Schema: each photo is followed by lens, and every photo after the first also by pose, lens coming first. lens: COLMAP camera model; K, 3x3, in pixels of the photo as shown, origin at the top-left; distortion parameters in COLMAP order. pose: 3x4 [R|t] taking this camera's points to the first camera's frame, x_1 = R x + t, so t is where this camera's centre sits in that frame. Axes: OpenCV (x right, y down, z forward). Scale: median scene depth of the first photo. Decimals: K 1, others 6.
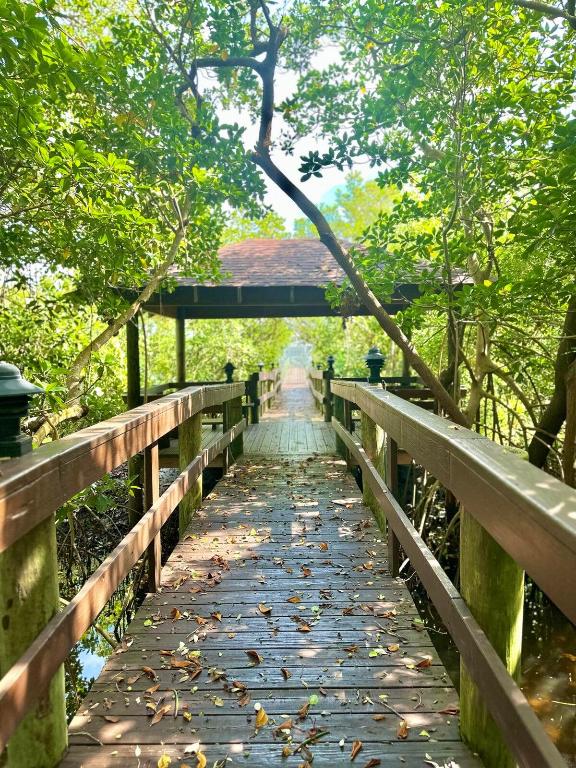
lens RADIAL K [[649.3, 0, 288.0], [0, 649.3, 384.0], [0, 0, 1]] dist [0.134024, -0.241615]
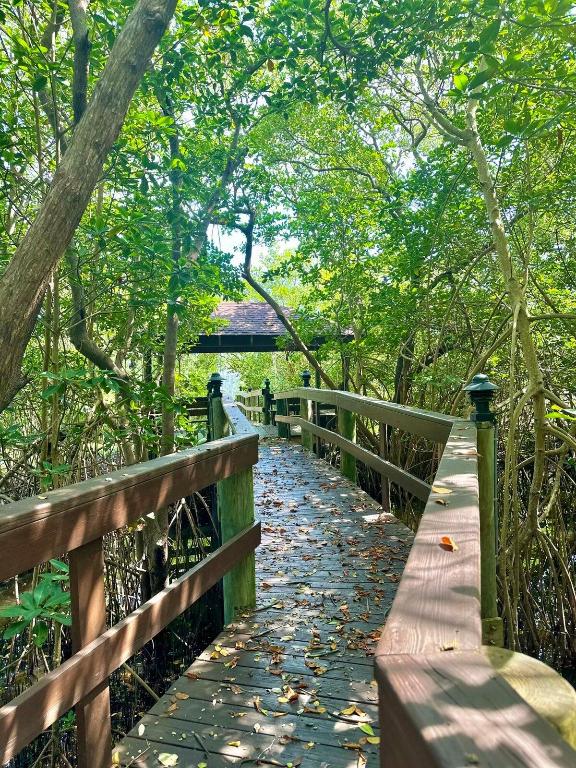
lens RADIAL K [[649.3, 0, 288.0], [0, 649.3, 384.0], [0, 0, 1]] dist [0.134024, -0.241615]
pose [[0.990669, -0.011201, 0.135831, -0.160883], [0.017577, 0.998795, -0.045830, 0.066570], [-0.135154, 0.047790, 0.989671, -0.827714]]
